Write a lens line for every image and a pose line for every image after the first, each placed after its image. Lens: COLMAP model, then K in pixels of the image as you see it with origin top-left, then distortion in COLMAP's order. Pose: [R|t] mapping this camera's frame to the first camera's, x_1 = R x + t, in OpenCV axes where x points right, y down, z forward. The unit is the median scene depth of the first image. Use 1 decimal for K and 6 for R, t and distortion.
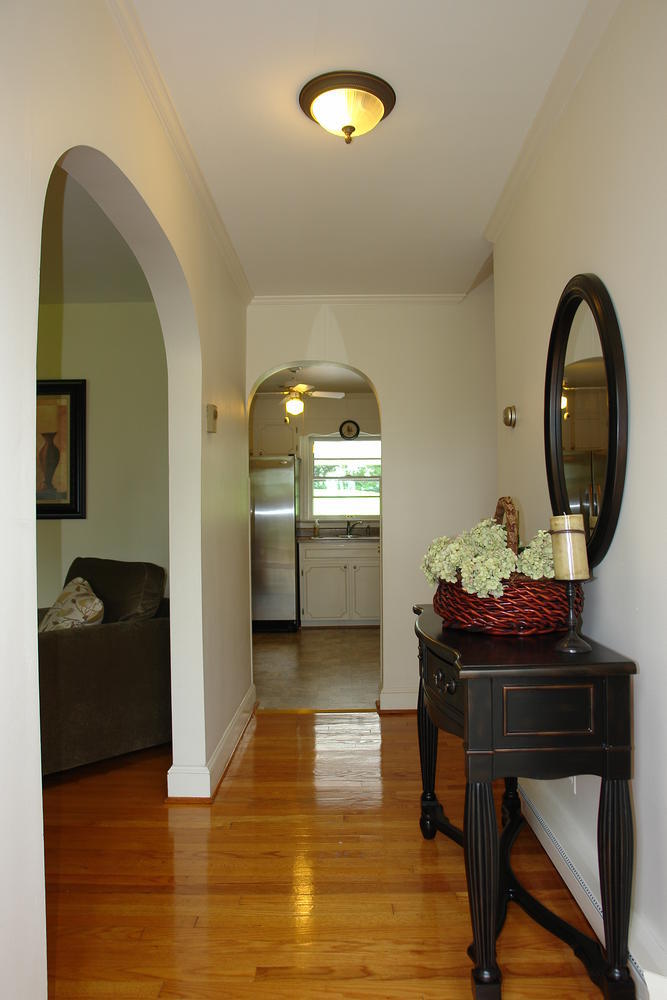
lens RADIAL K [[689.2, 0, 333.5], [0, 689.2, 500.0], [0, 0, 1]] dist [-0.092879, 0.054432]
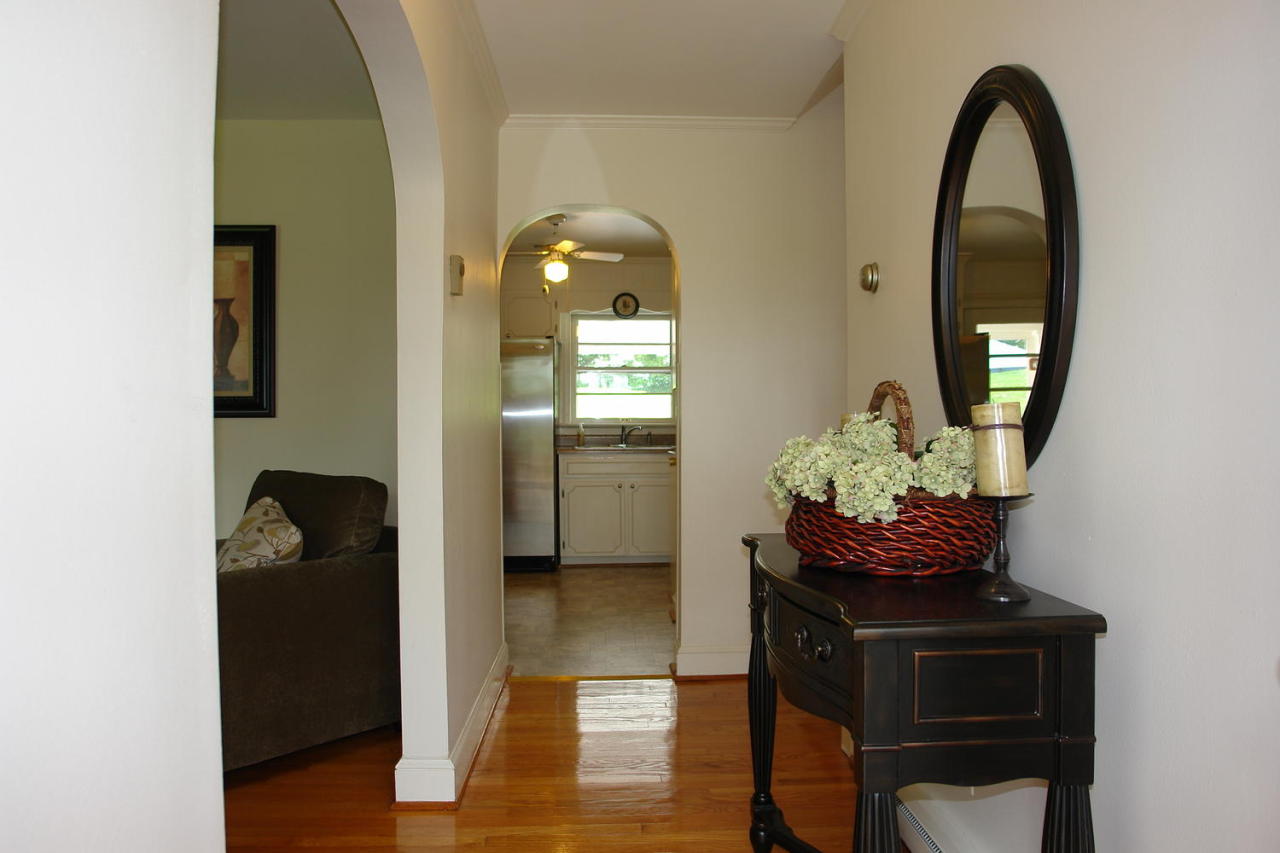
lens RADIAL K [[882.2, 0, 635.9], [0, 882.2, 425.4], [0, 0, 1]] dist [-0.092879, 0.054432]
pose [[0.998670, 0.006019, 0.051199, -0.034325], [-0.007332, 0.999648, 0.025485, 0.012578], [-0.051028, -0.025826, 0.998363, 0.069573]]
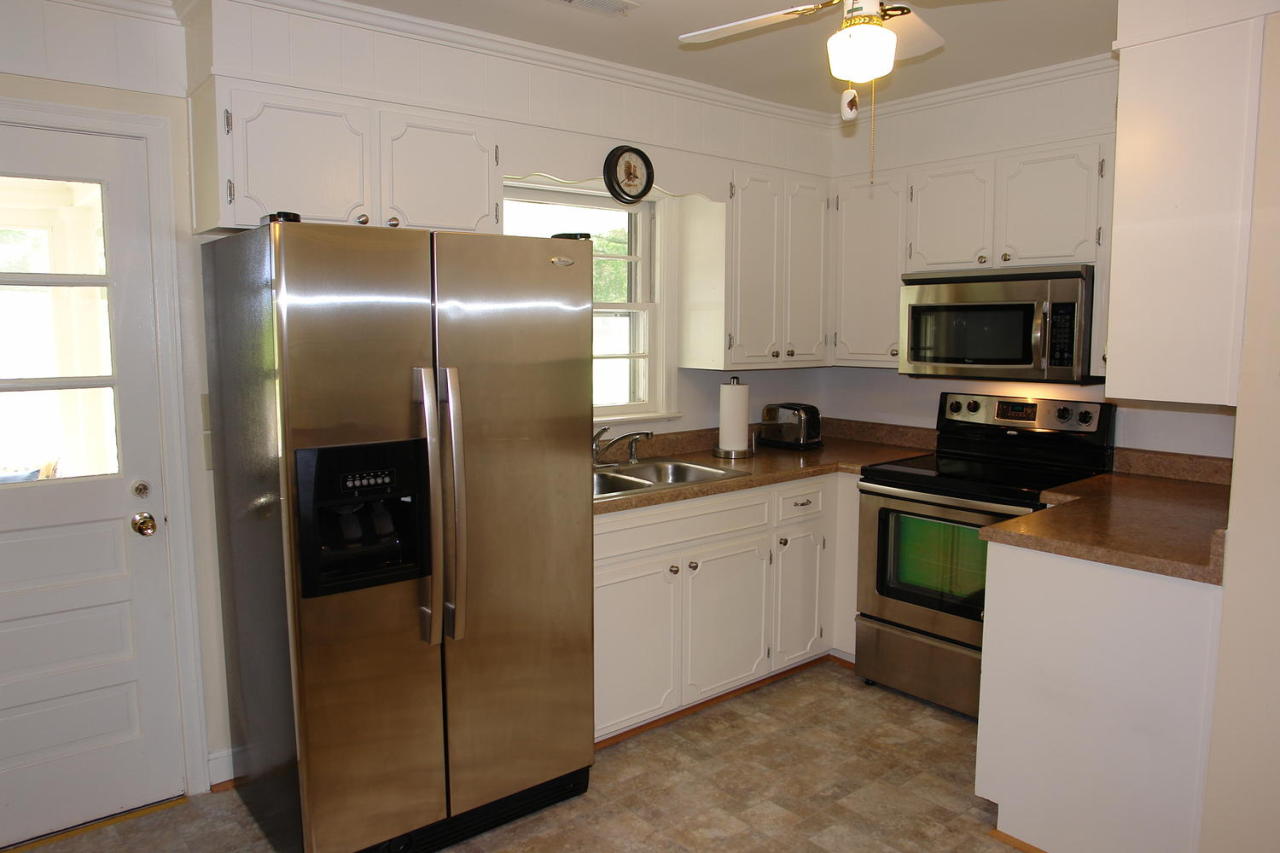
lens RADIAL K [[882.2, 0, 635.9], [0, 882.2, 425.4], [0, 0, 1]] dist [-0.092879, 0.054432]
pose [[0.776580, -0.063276, 0.626832, -0.617188], [-0.020475, 0.991883, 0.125494, -0.072558], [-0.629685, -0.110291, 0.768981, 1.513240]]
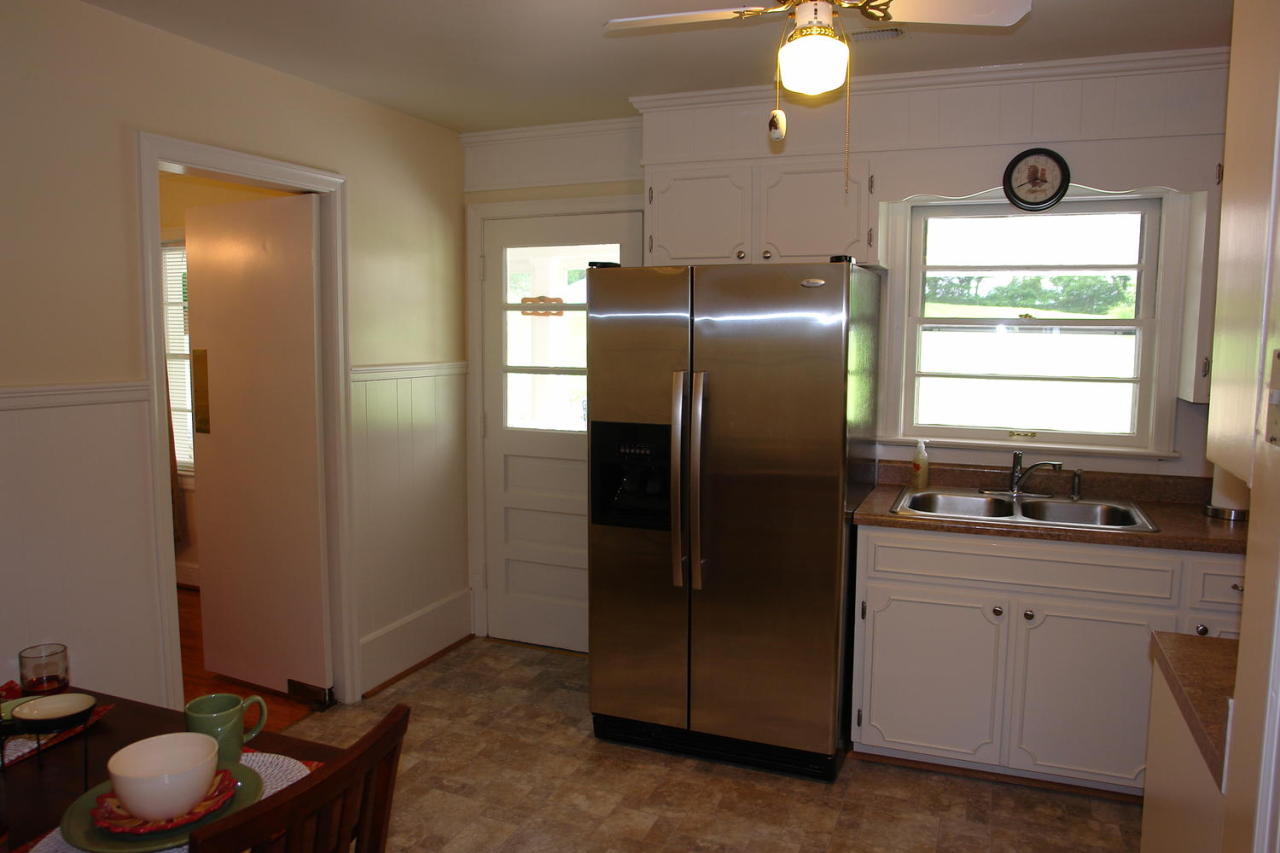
lens RADIAL K [[882.2, 0, 635.9], [0, 882.2, 425.4], [0, 0, 1]] dist [-0.092879, 0.054432]
pose [[0.926249, 0.056121, -0.372711, 0.015321], [-0.007762, 0.991483, 0.130004, -0.090657], [0.376833, -0.117523, 0.918796, 1.288873]]
